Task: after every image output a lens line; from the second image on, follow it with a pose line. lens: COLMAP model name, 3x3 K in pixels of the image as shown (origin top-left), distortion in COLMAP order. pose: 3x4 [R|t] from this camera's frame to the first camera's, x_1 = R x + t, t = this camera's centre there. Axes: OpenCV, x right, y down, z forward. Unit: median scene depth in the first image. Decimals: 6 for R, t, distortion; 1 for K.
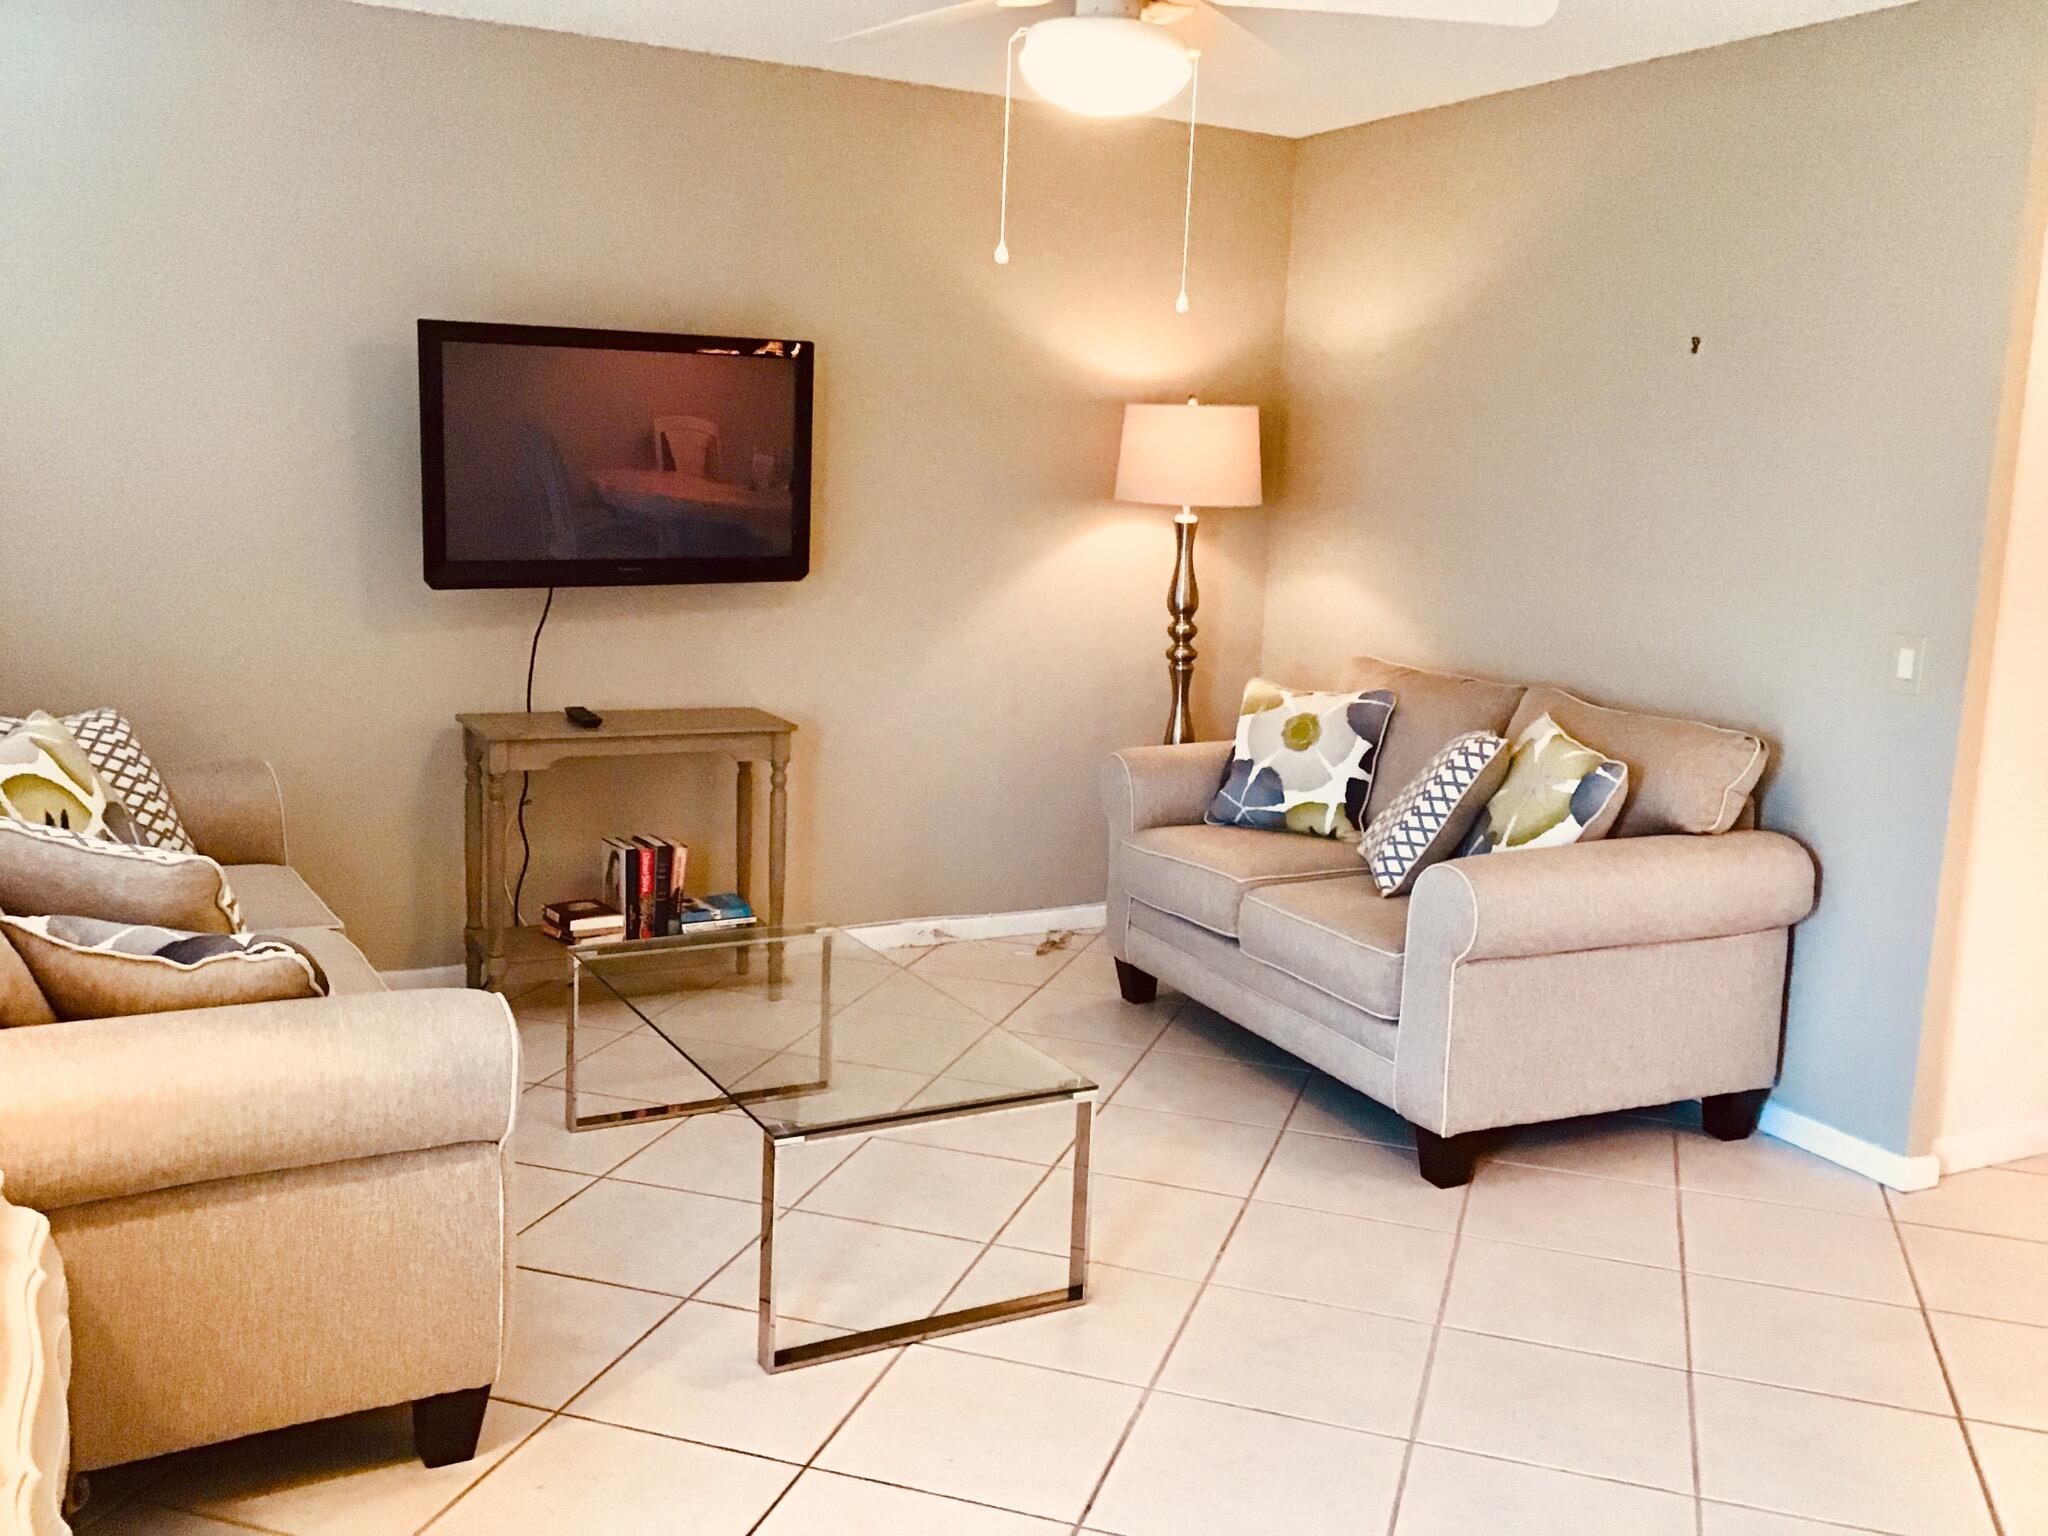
lens RADIAL K [[1818.3, 0, 1010.5], [0, 1818.3, 757.2], [0, 0, 1]] dist [0.095943, -0.165890]
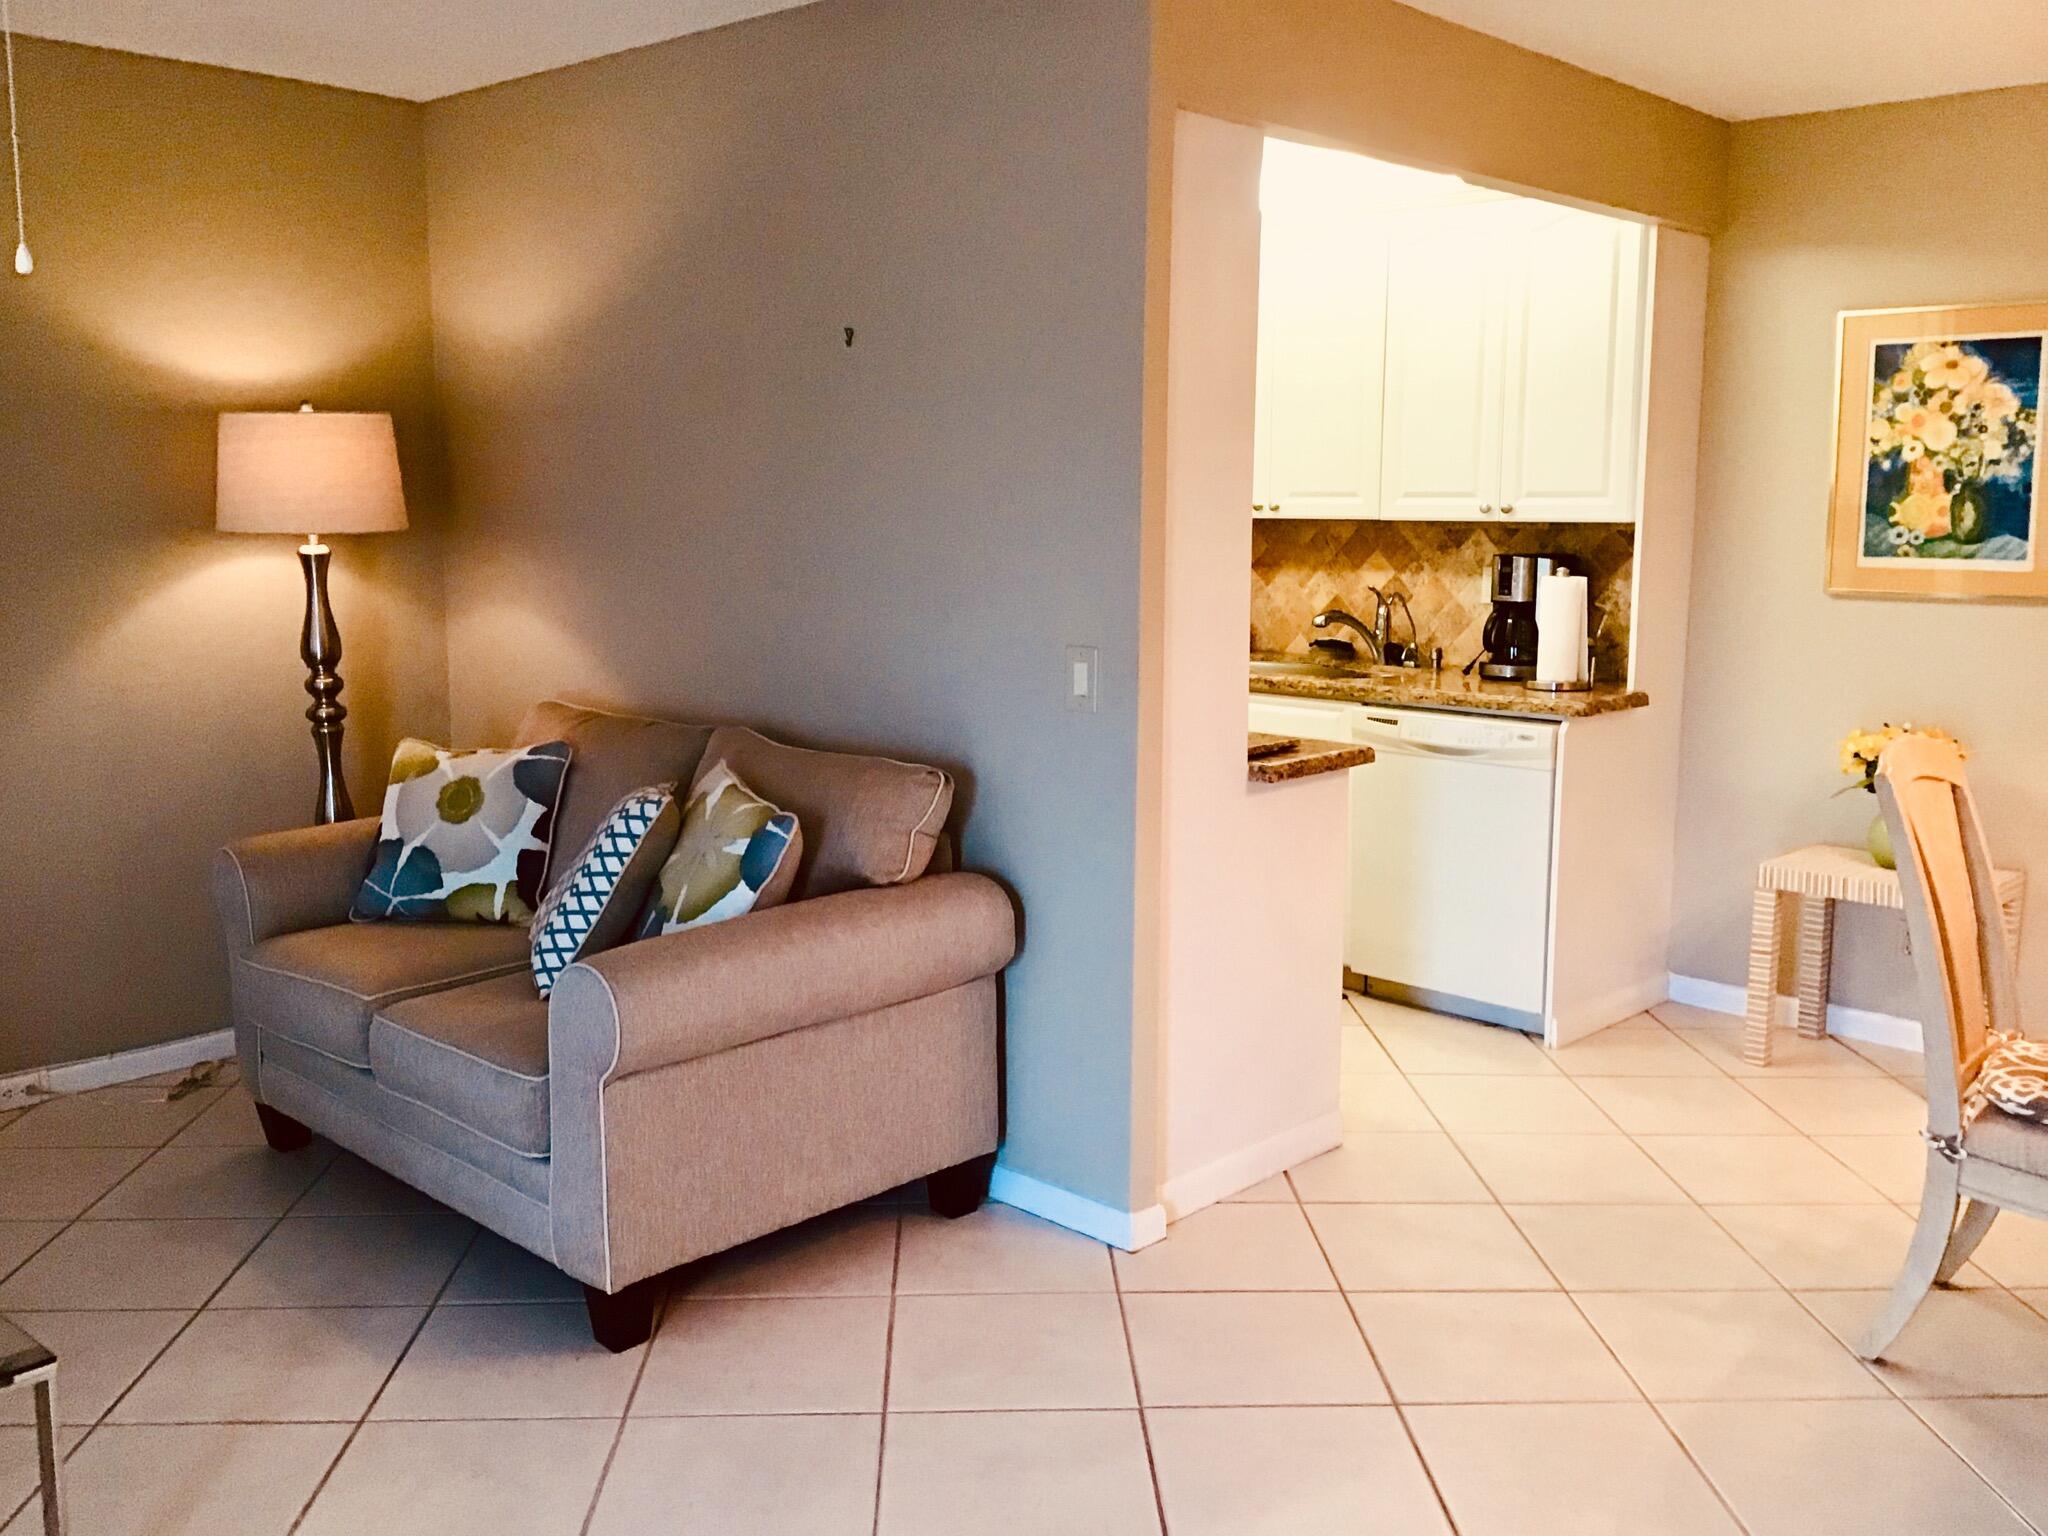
lens RADIAL K [[1818.3, 0, 1014.9], [0, 1818.3, 746.0], [0, 0, 1]] dist [0.095943, -0.165890]
pose [[0.937847, -0.082303, 0.337148, 0.134043], [0.087364, 0.996176, 0.000160, -0.018685], [-0.335872, 0.029304, 0.941452, 0.143724]]
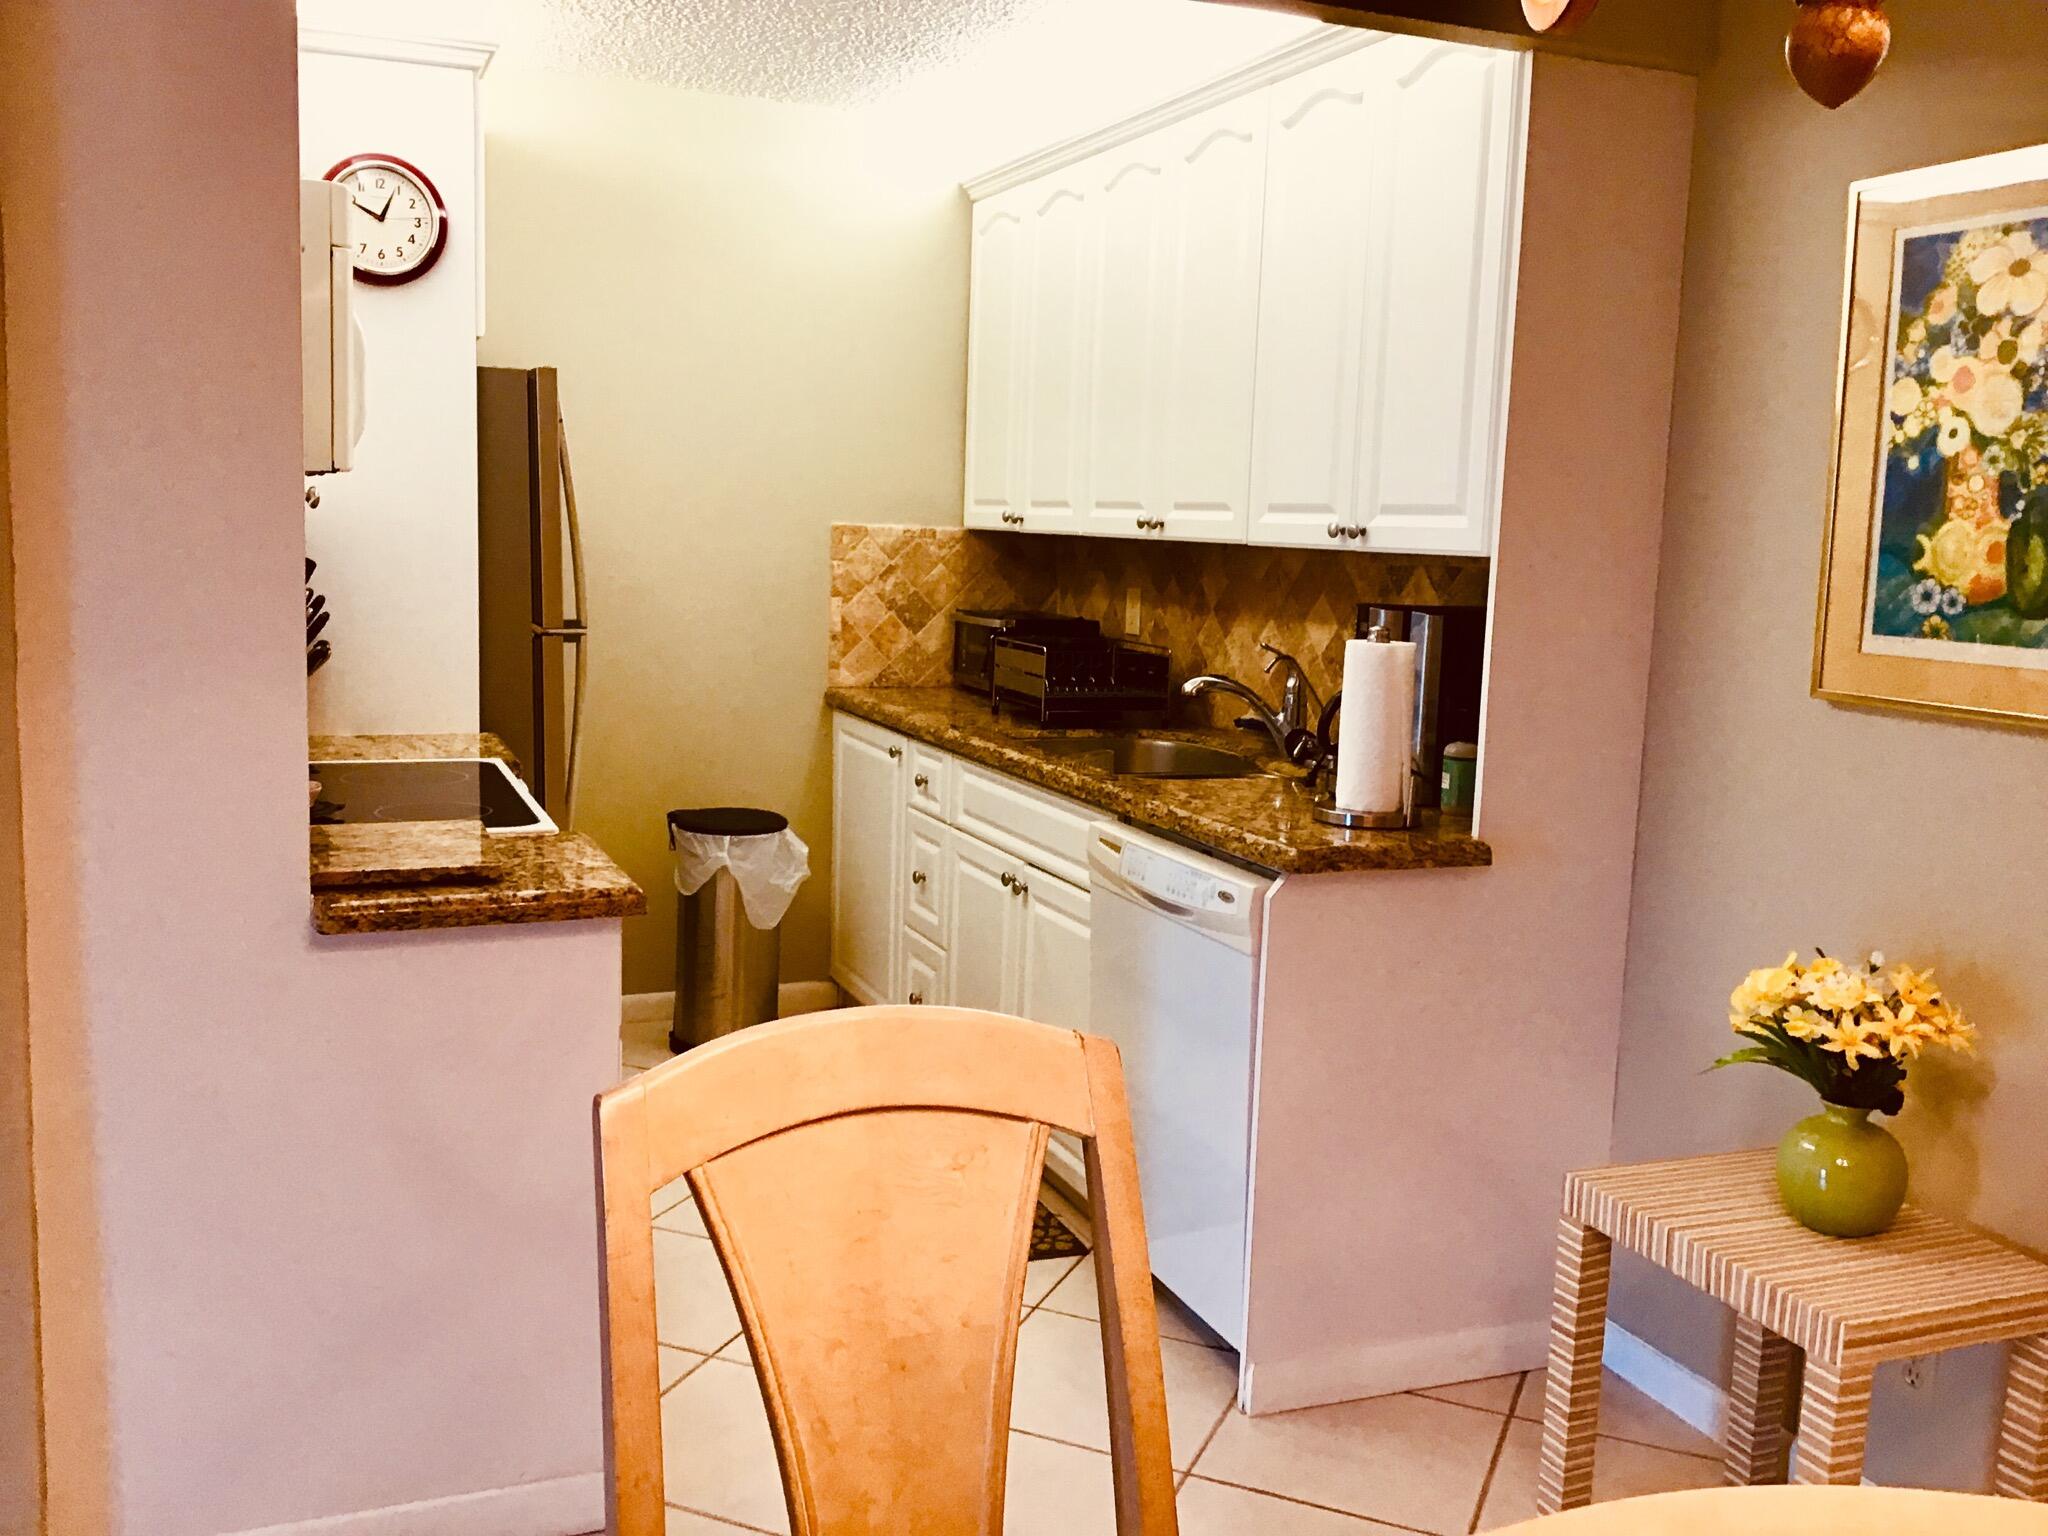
lens RADIAL K [[1818.3, 0, 1021.3], [0, 1818.3, 761.6], [0, 0, 1]] dist [0.095943, -0.165890]
pose [[0.997782, 0.006131, -0.066284, 0.834533], [-0.008197, 0.999488, -0.030941, -0.025960], [0.066061, 0.031415, 0.997321, 0.429381]]
